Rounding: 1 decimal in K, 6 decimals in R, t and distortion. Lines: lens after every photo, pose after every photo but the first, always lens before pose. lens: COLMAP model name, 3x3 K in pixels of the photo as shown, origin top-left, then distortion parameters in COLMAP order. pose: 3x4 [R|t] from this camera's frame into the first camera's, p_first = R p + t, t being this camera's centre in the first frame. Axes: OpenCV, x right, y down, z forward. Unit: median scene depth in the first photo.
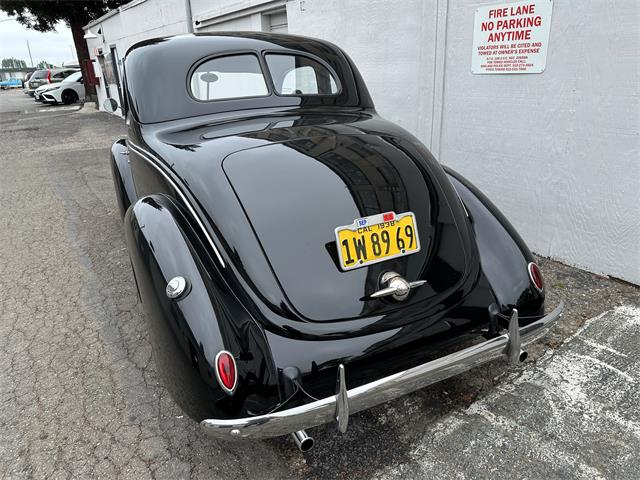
lens RADIAL K [[451.8, 0, 317.5], [0, 451.8, 233.8], [0, 0, 1]] dist [0.004698, -0.006262]
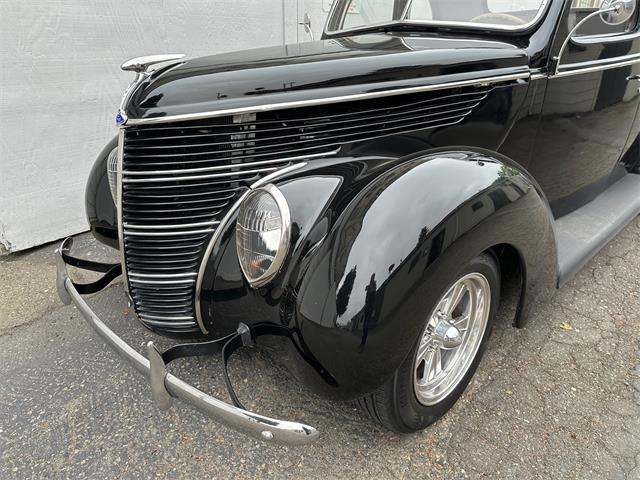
lens RADIAL K [[451.0, 0, 312.6], [0, 451.0, 240.8], [0, 0, 1]] dist [0.006464, -0.007414]
pose [[-0.319532, -0.347886, 0.881405, -0.934086], [0.346303, 0.822953, 0.450359, -0.446114], [-0.882028, 0.449137, -0.142486, 1.607146]]
